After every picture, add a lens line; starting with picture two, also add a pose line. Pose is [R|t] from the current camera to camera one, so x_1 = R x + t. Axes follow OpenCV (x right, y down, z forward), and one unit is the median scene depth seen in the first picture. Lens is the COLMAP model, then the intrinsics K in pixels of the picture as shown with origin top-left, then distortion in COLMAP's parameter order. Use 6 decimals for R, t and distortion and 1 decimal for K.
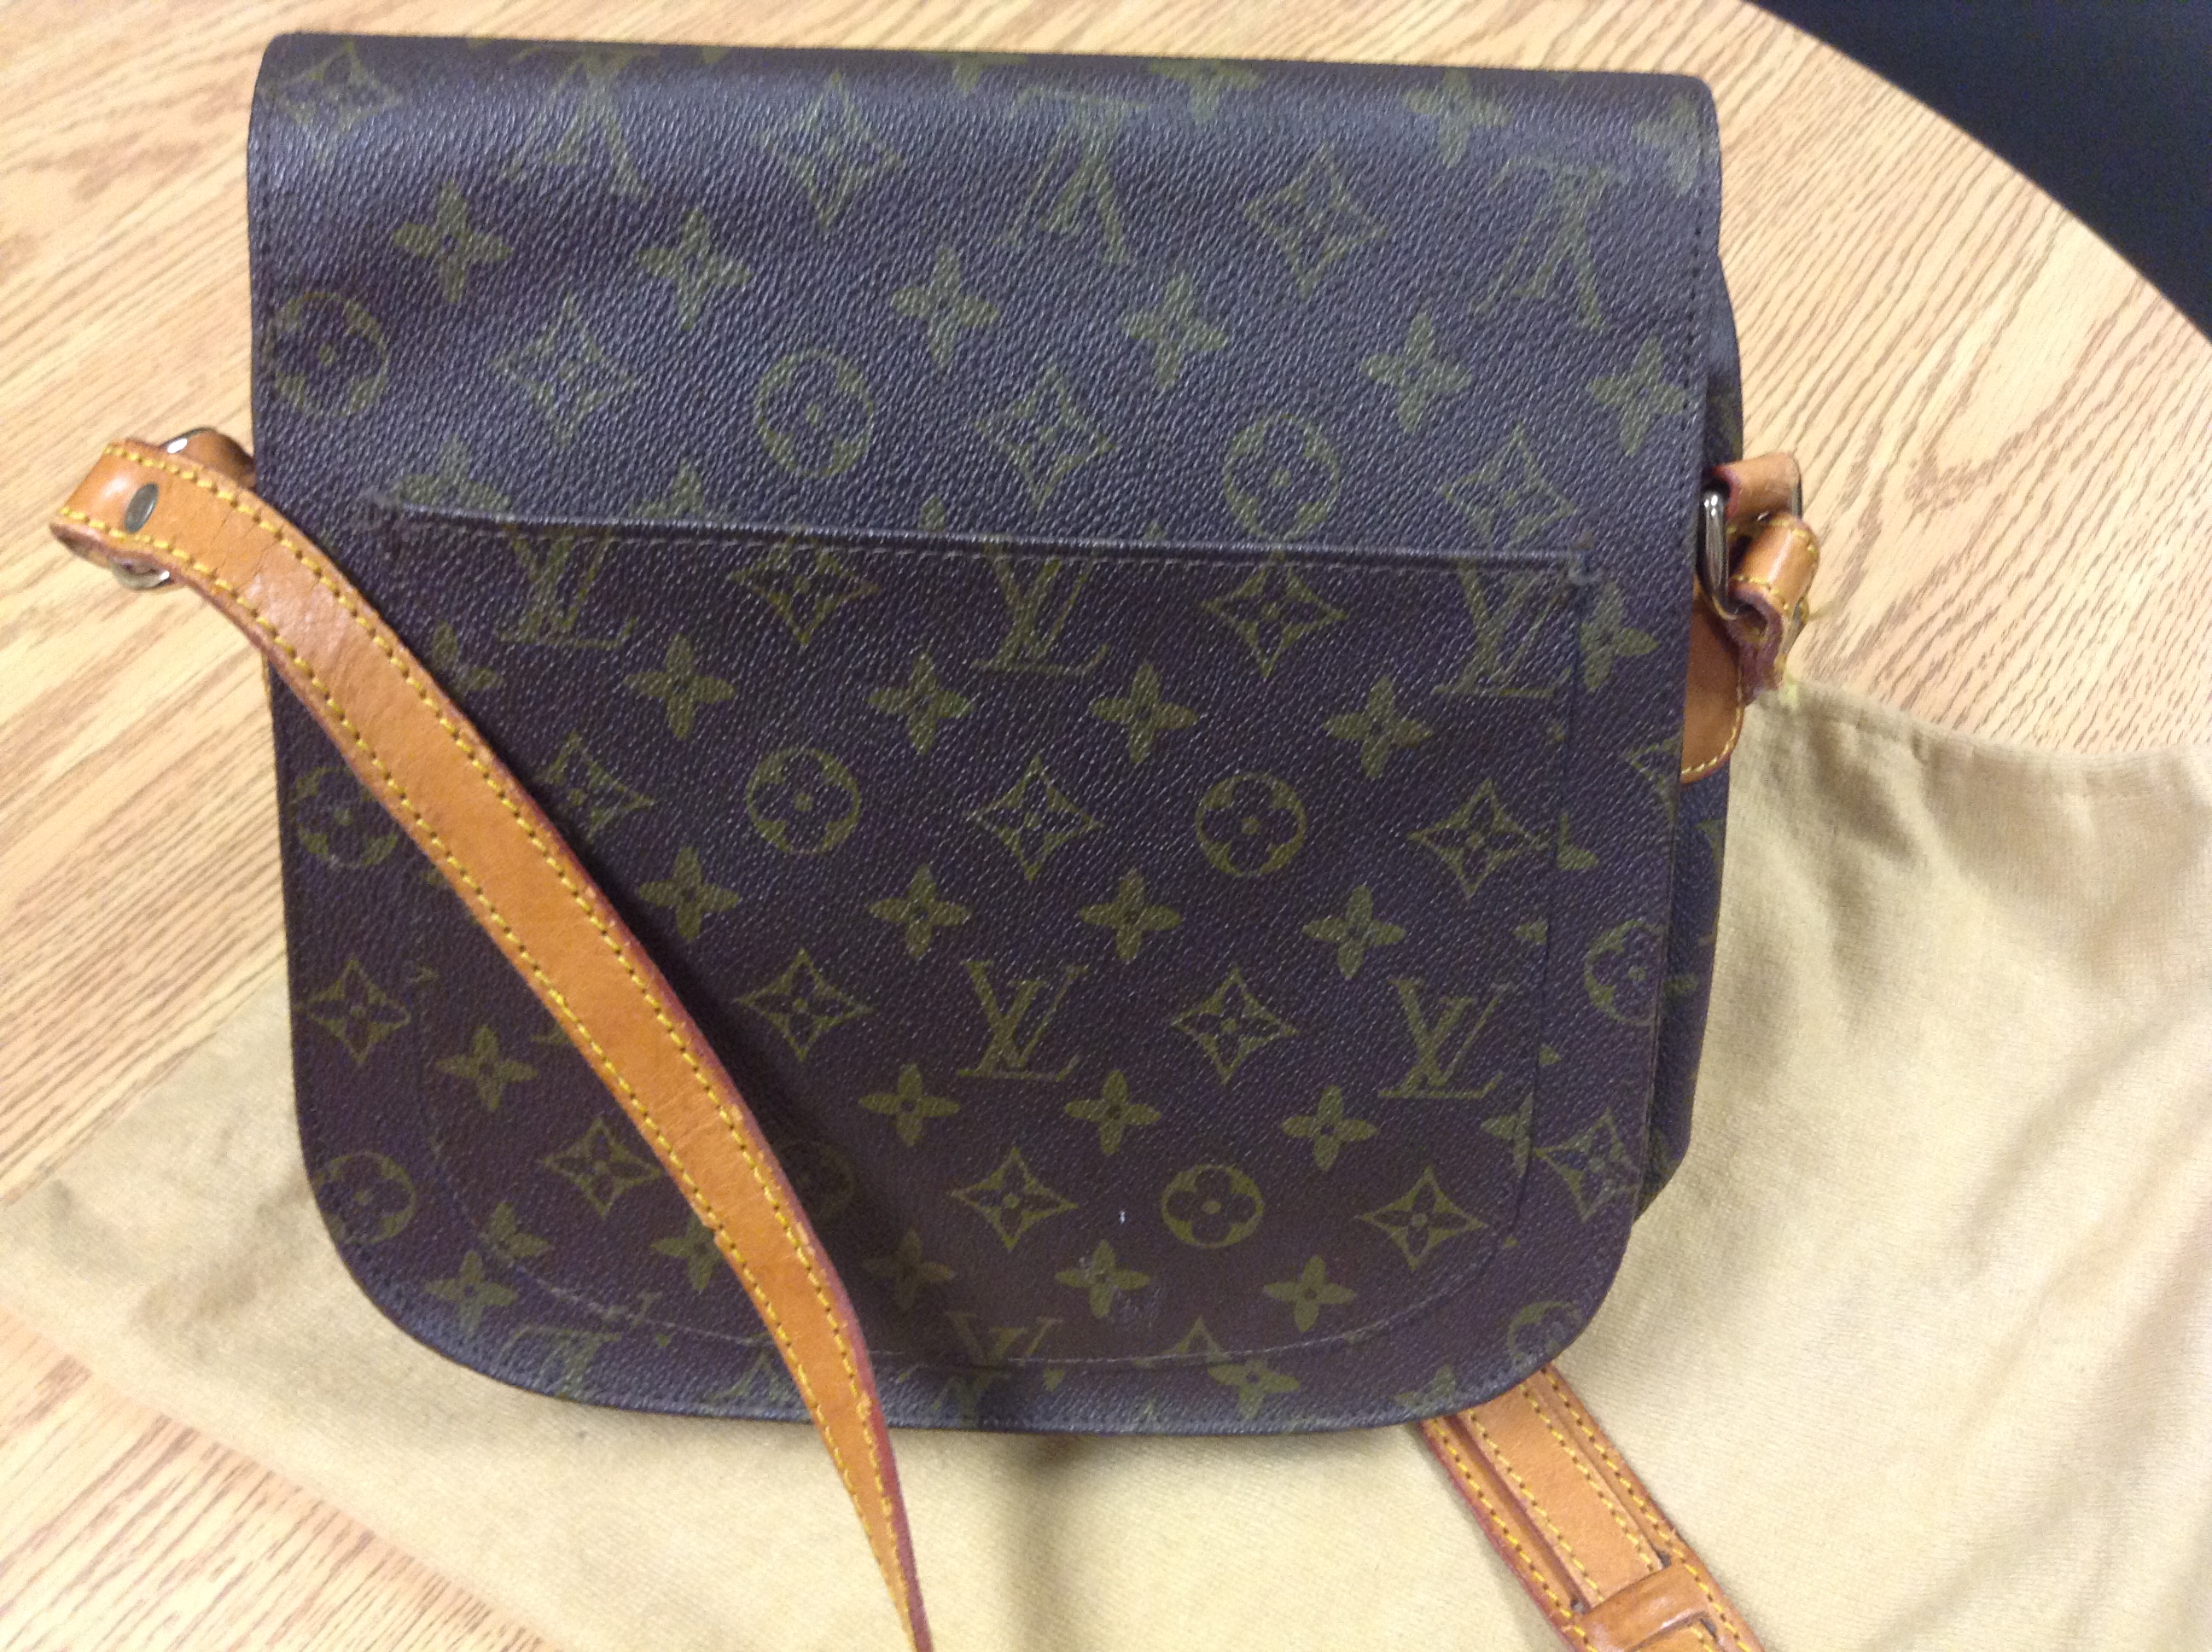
lens RADIAL K [[2099.1, 0, 1106.0], [0, 2099.1, 826.0], [0, 0, 1]] dist [0.020728, 0.004826]
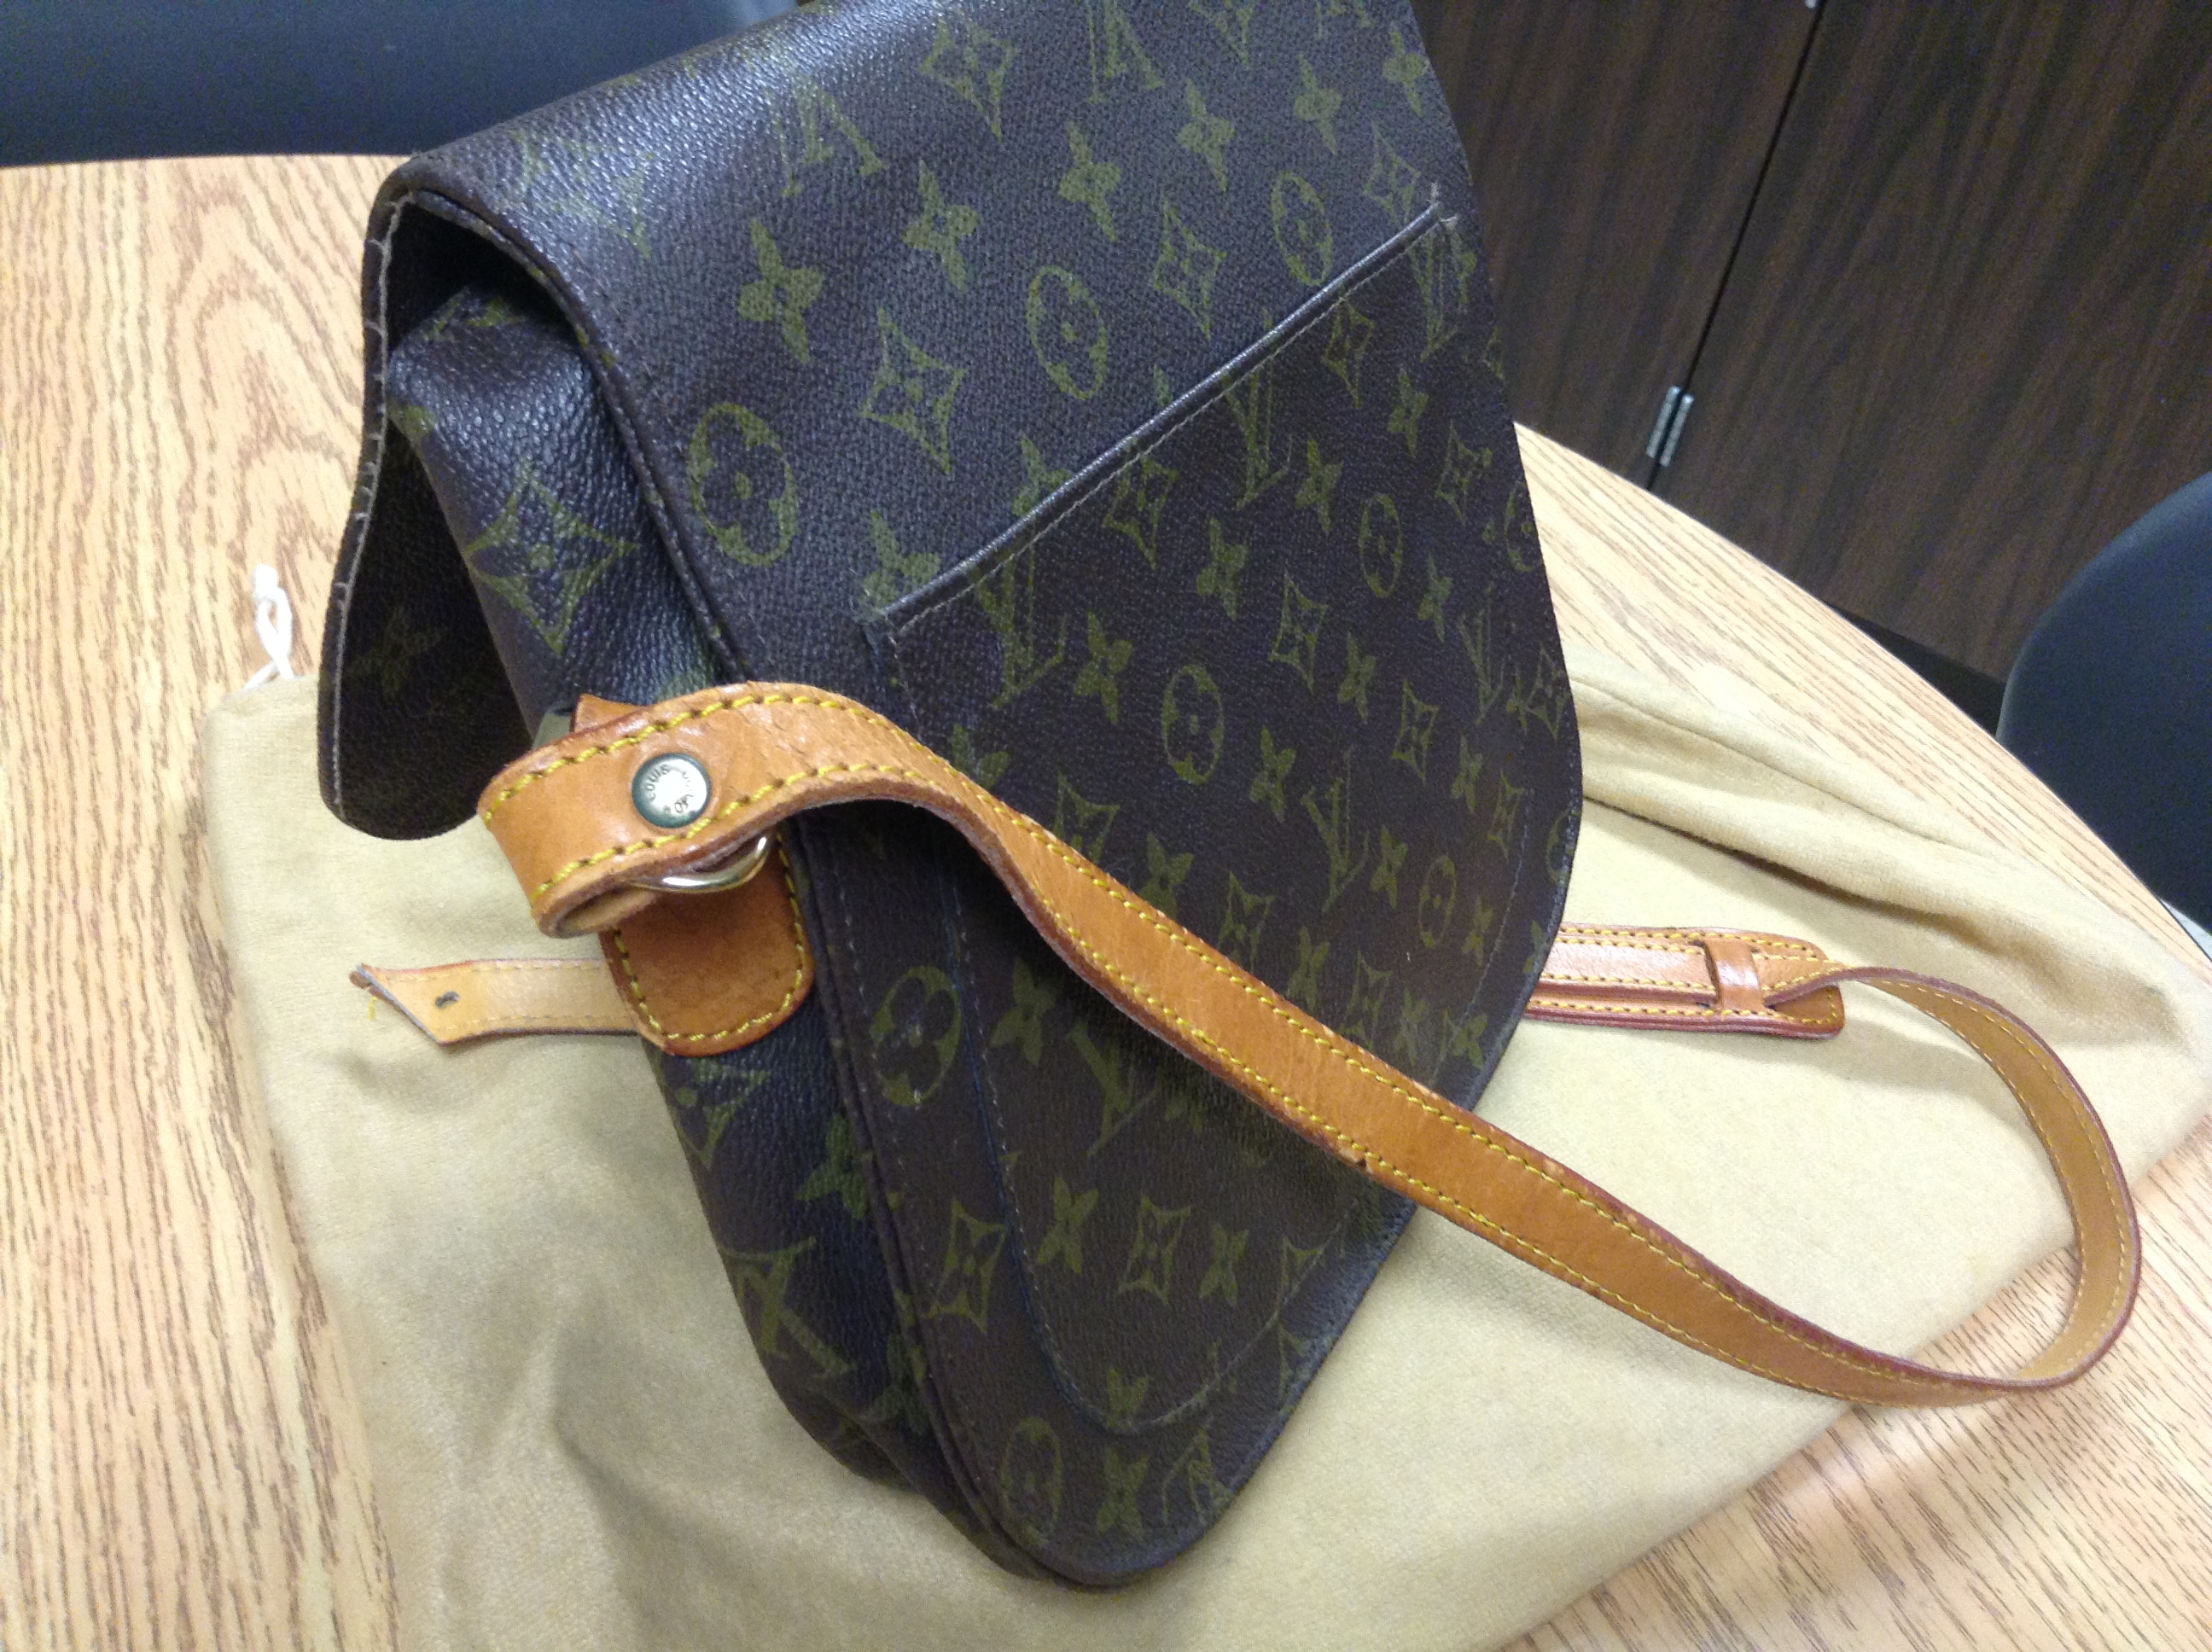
lens RADIAL K [[2099.1, 0, 1106.0], [0, 2099.1, 826.0], [0, 0, 1]] dist [0.020728, 0.004826]
pose [[0.474948, -0.526563, 0.705093, -0.892104], [0.573014, 0.793145, 0.206340, -0.202416], [-0.667892, 0.306028, 0.678430, 0.419314]]
